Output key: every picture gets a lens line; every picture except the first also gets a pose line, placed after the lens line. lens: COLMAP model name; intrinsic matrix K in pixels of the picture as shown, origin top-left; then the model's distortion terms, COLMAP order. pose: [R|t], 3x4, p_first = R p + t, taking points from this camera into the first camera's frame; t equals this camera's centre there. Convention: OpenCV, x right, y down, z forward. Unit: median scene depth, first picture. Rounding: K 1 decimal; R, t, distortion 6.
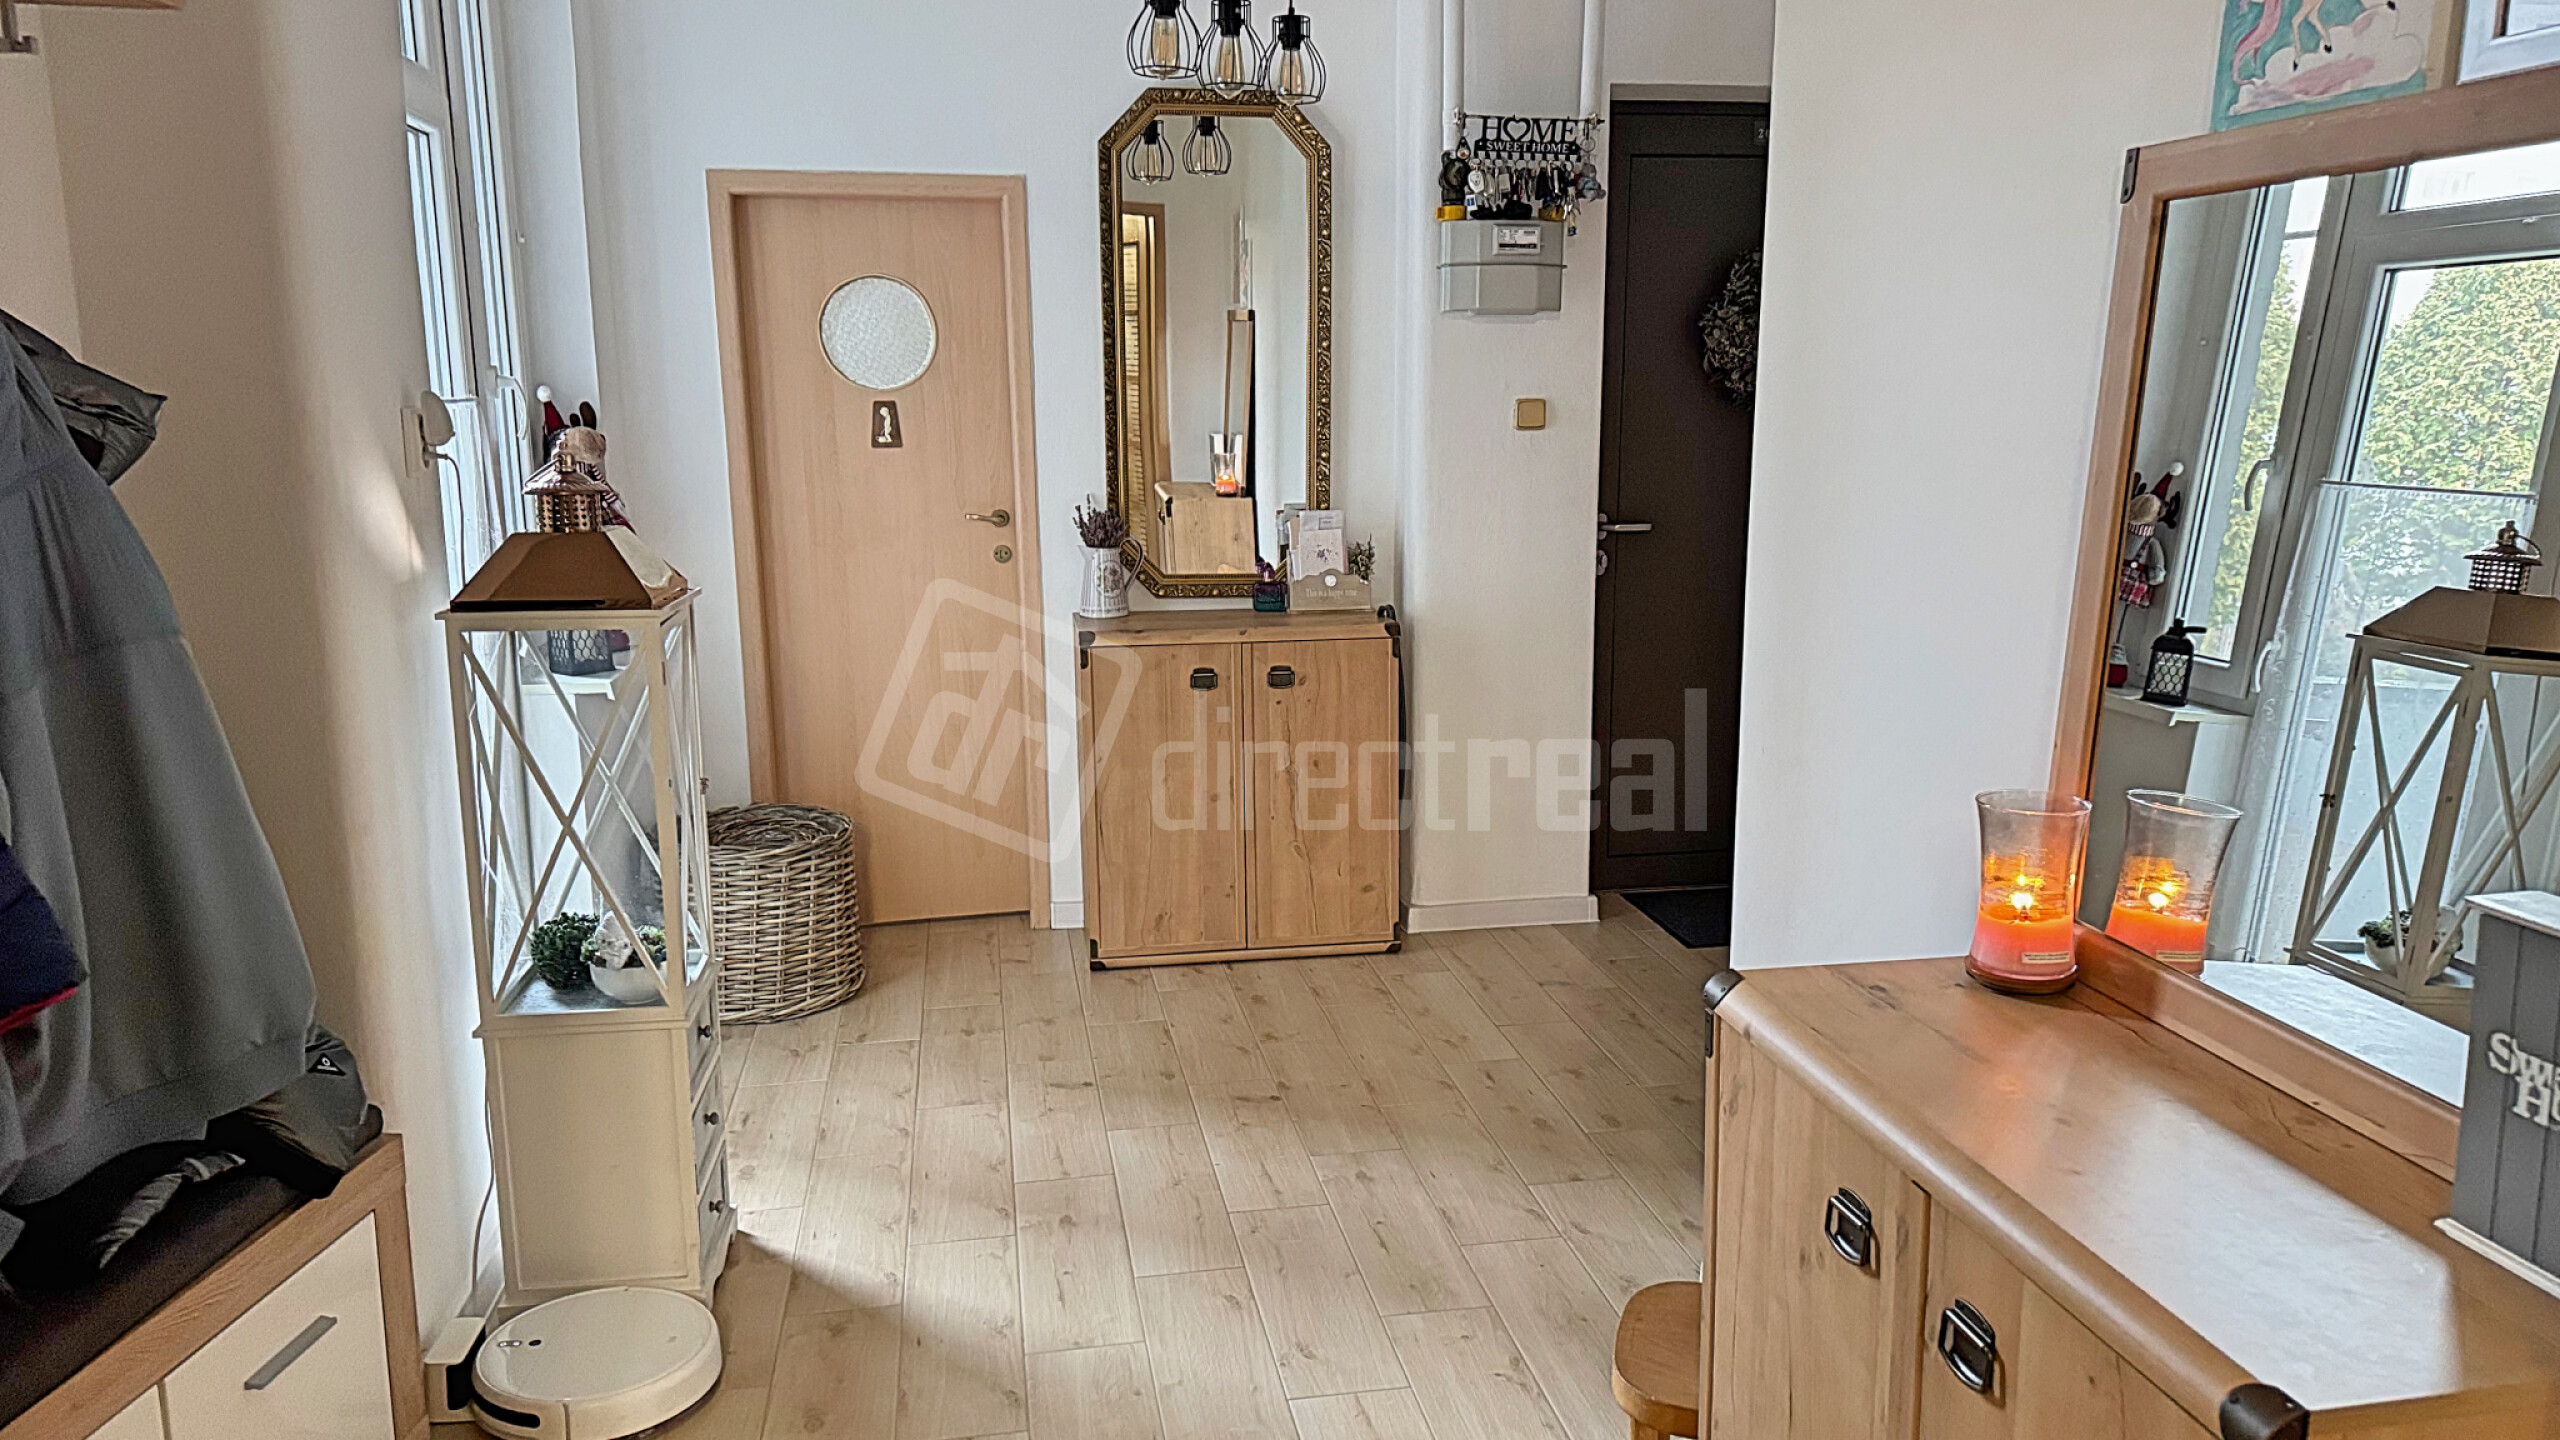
lens RADIAL K [[1777.4, 0, 1283.7], [0, 1777.4, 727.4], [0, 0, 1]] dist [0.067895, -0.069736]
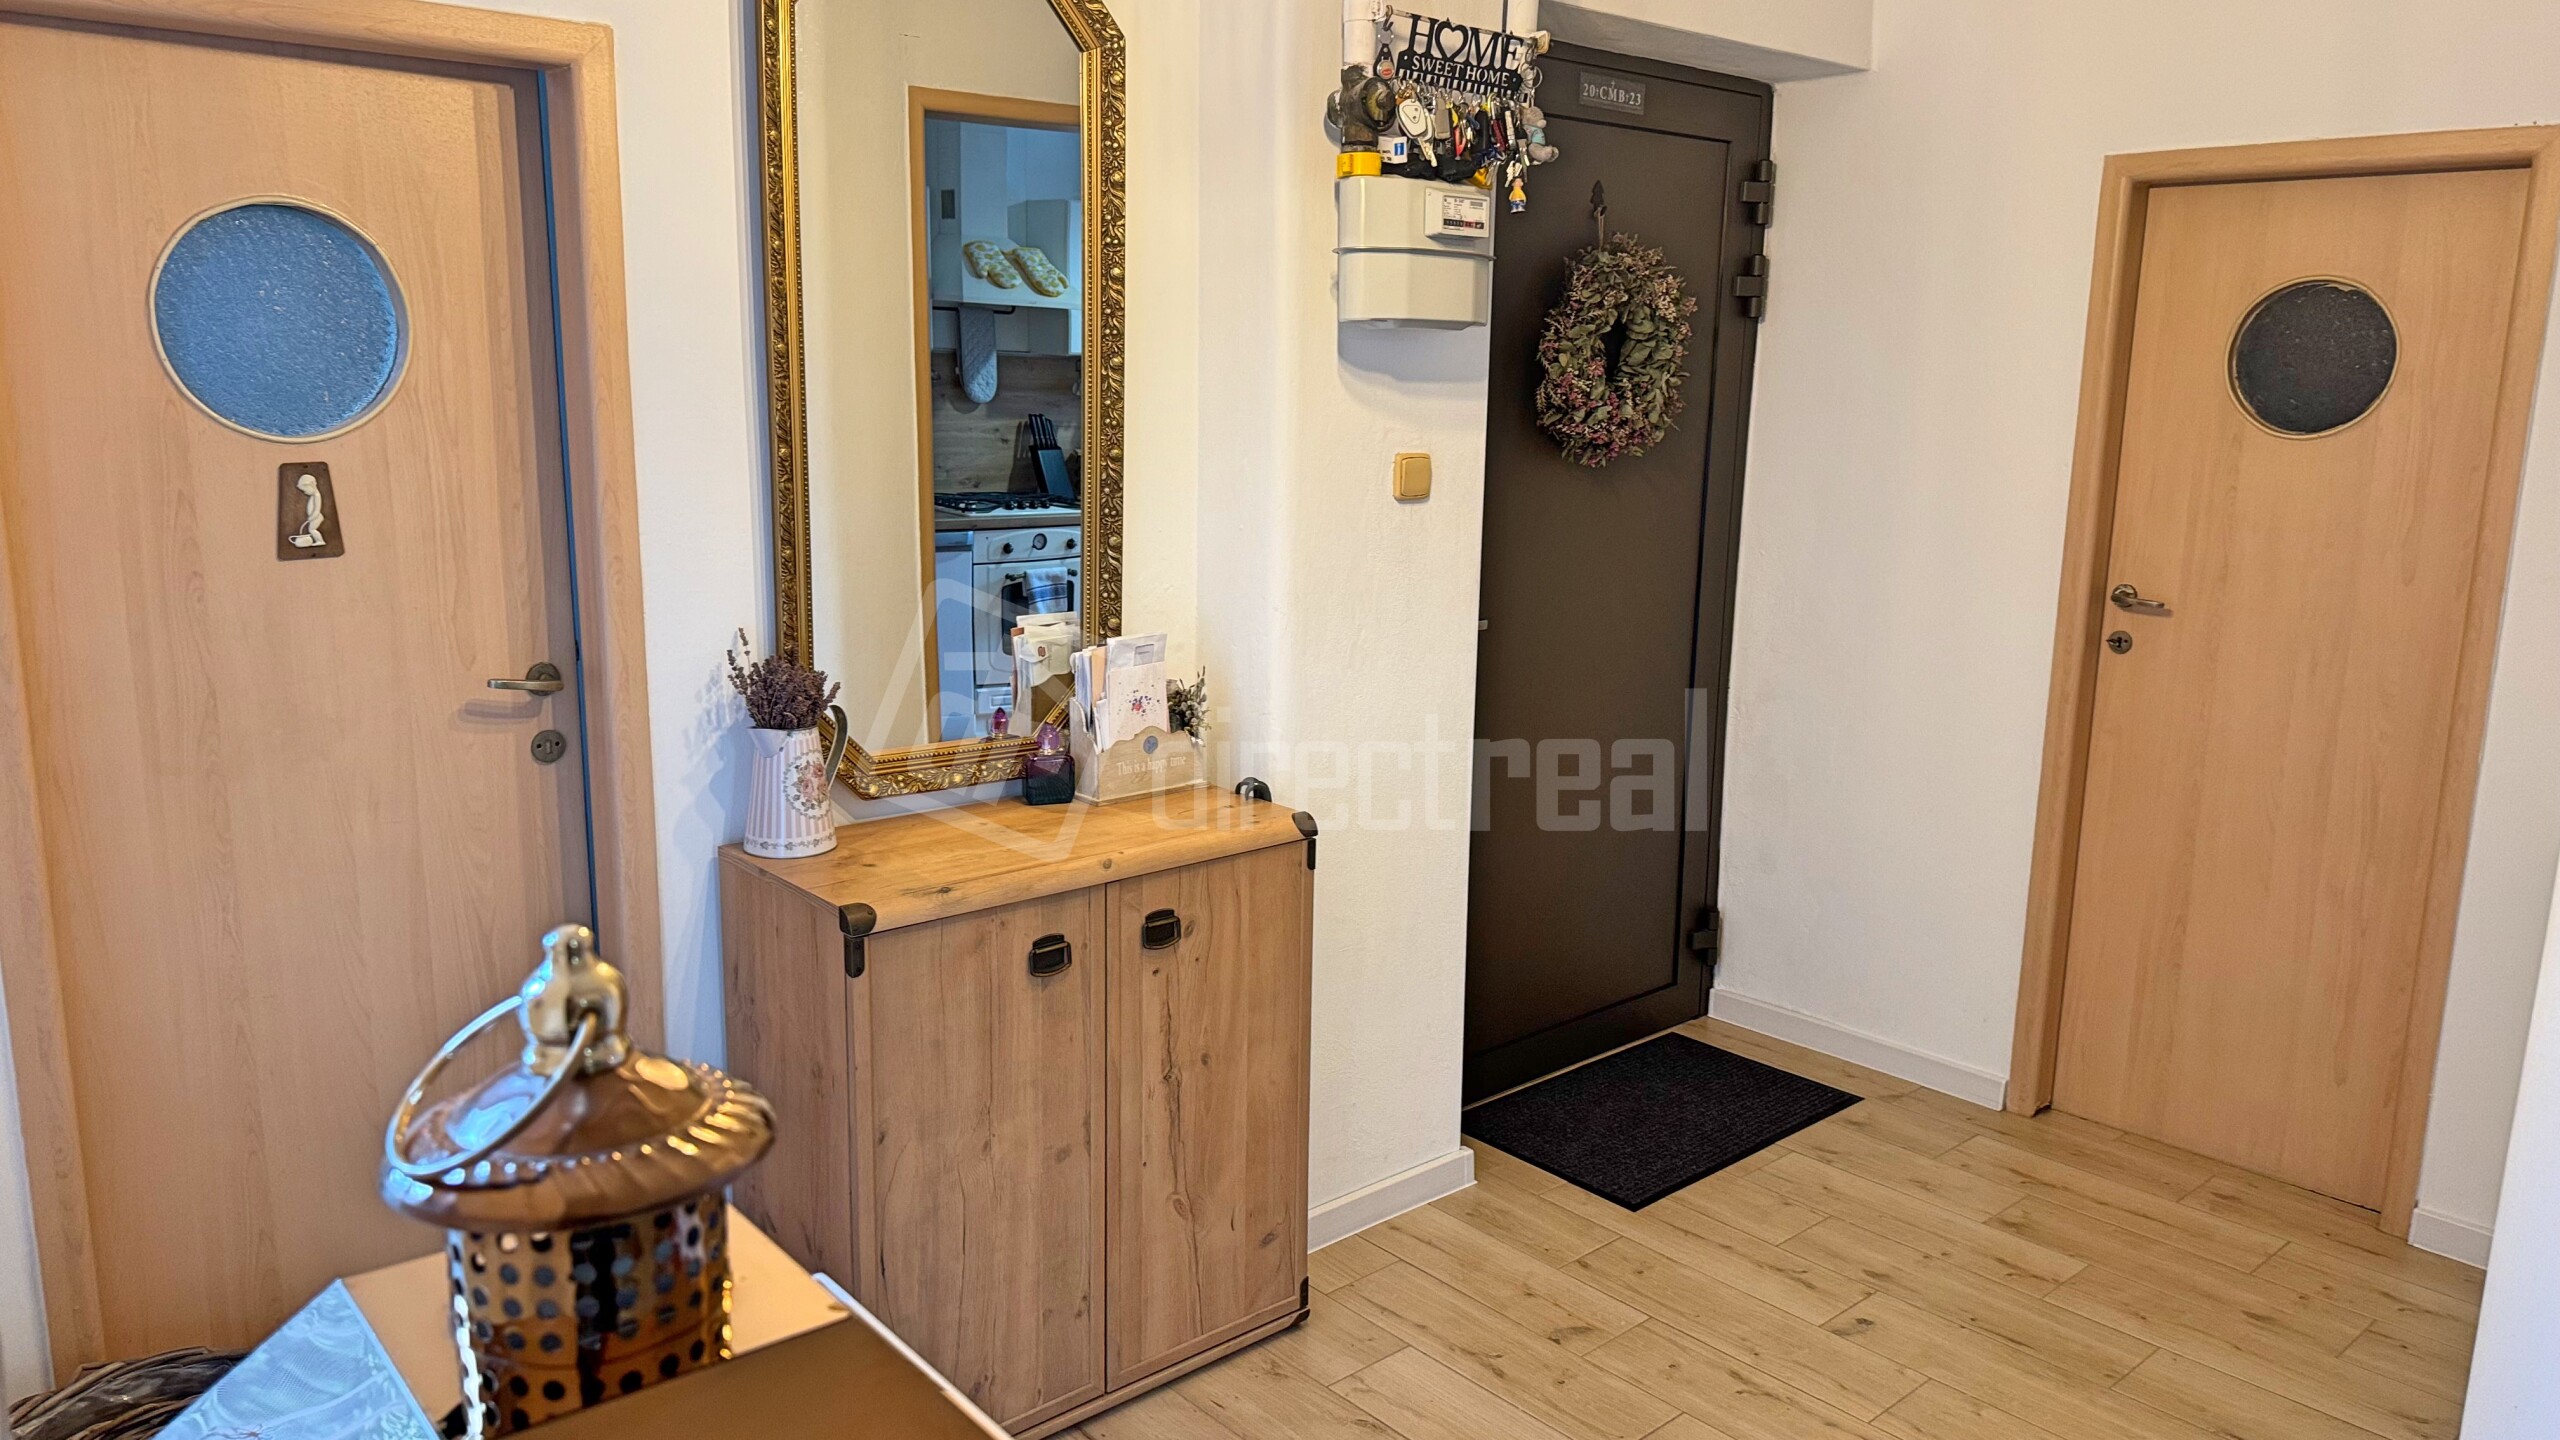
lens RADIAL K [[1777.4, 0, 1283.3], [0, 1777.4, 698.1], [0, 0, 1]] dist [0.067895, -0.069736]
pose [[0.856289, -0.075870, 0.510894, -0.265001], [0.081905, 0.996582, 0.010719, -0.108787], [-0.509961, 0.032666, 0.859577, 0.477099]]
